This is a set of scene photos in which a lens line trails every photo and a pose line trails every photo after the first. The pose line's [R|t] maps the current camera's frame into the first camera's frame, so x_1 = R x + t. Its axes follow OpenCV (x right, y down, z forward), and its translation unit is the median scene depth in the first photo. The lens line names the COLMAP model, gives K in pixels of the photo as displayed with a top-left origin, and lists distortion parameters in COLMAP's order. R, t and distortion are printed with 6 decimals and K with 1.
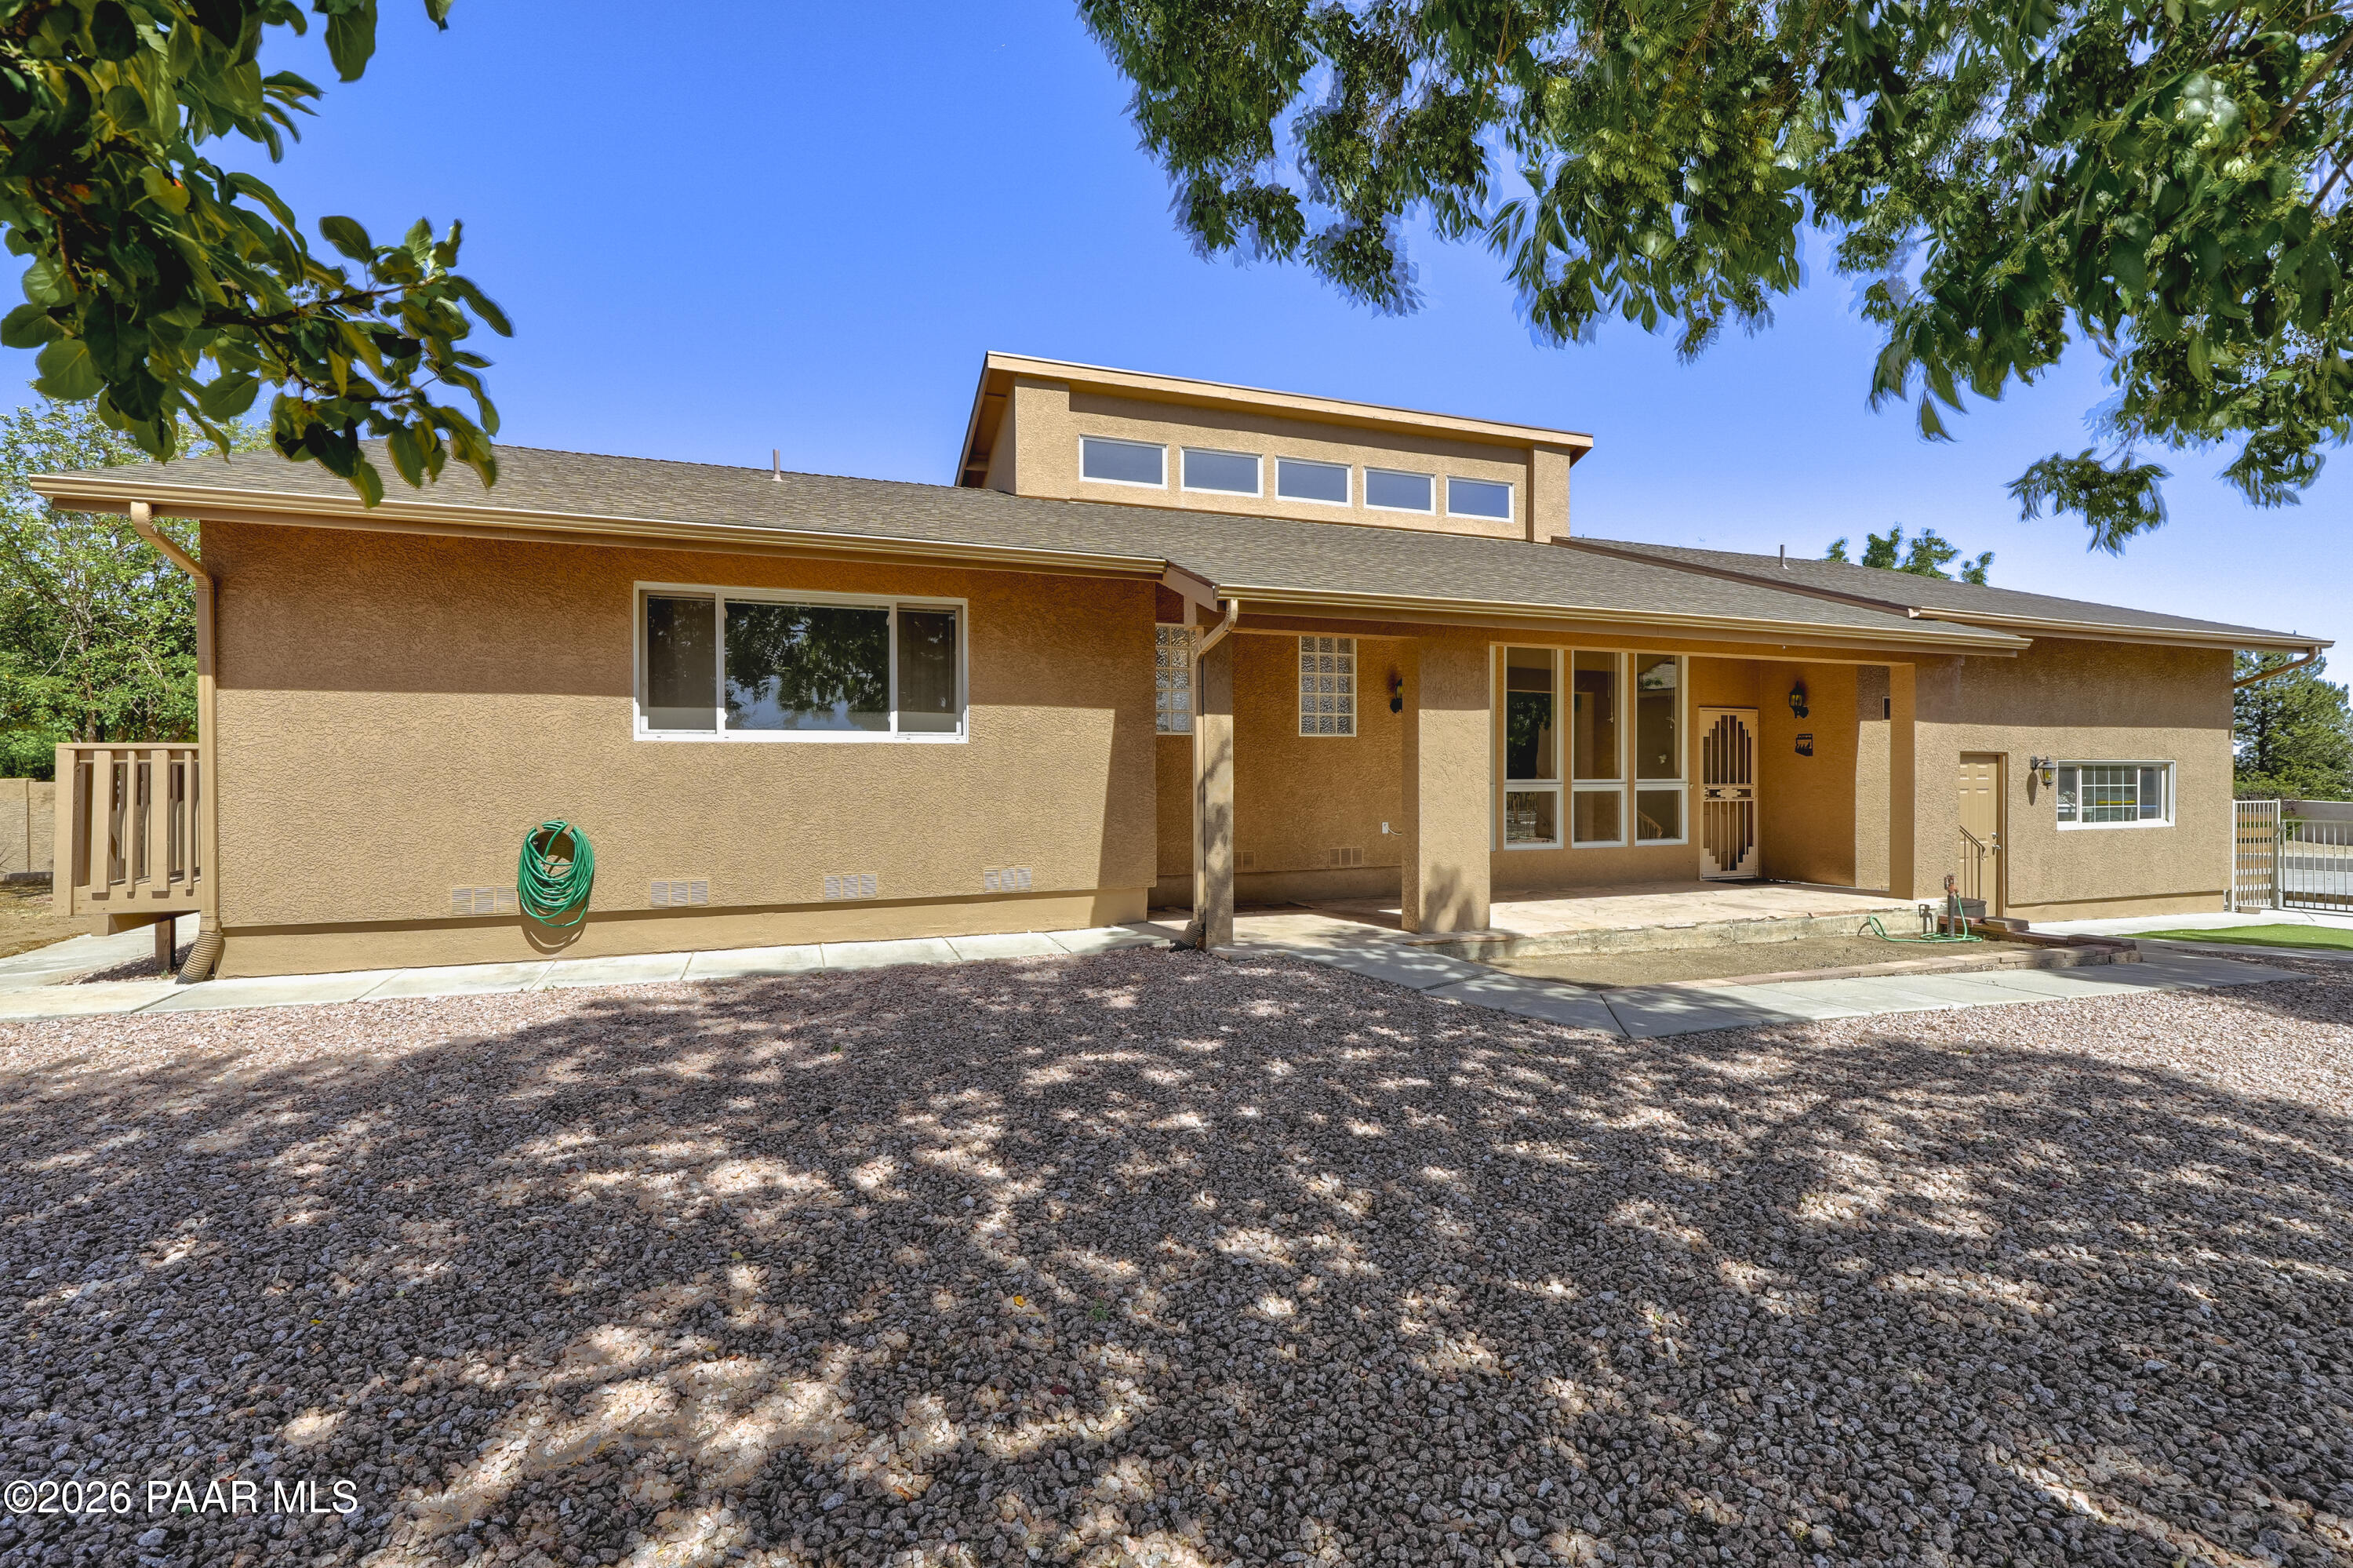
lens RADIAL K [[1049.2, 0, 1171.3], [0, 1049.2, 773.1], [0, 0, 1]] dist [-0.012999, 0.000999]
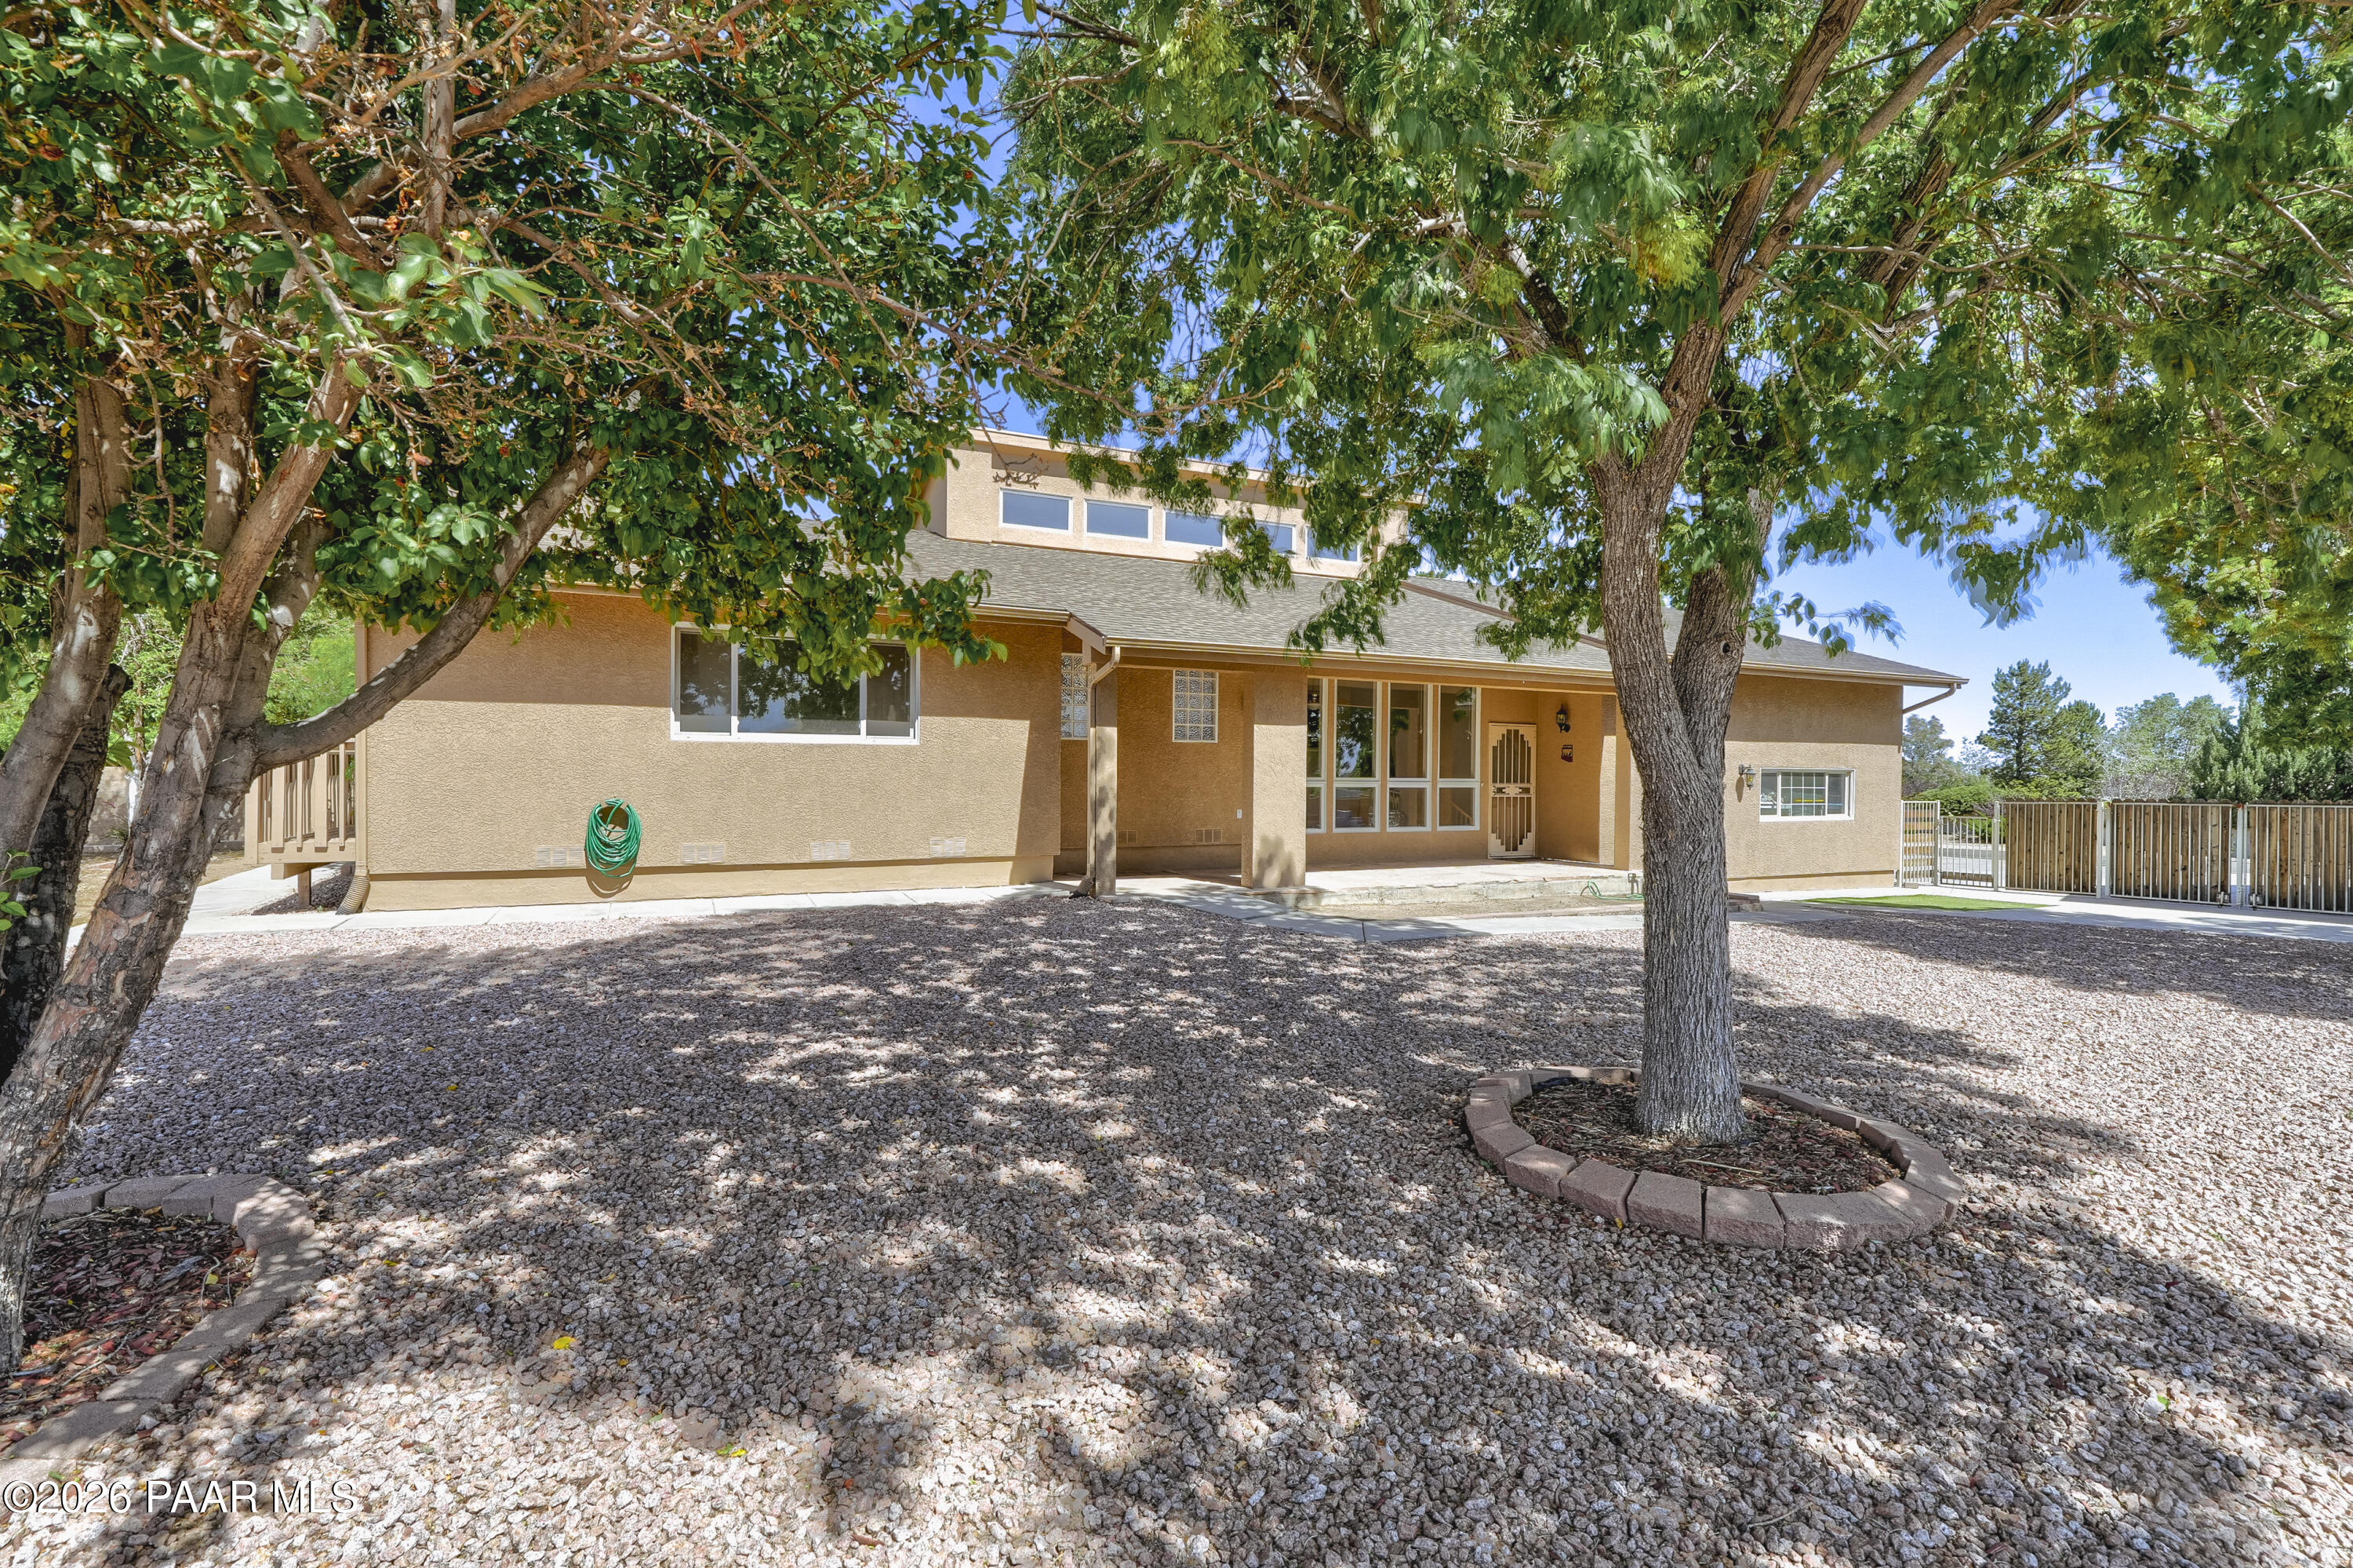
lens RADIAL K [[1049.2, 0, 1171.3], [0, 1049.2, 773.1], [0, 0, 1]] dist [-0.012999, 0.000999]
pose [[0.995729, 0.011545, 0.091603, 0.003680], [-0.011717, 0.999930, 0.001337, 0.001919], [-0.091581, -0.002405, 0.995795, -0.346572]]
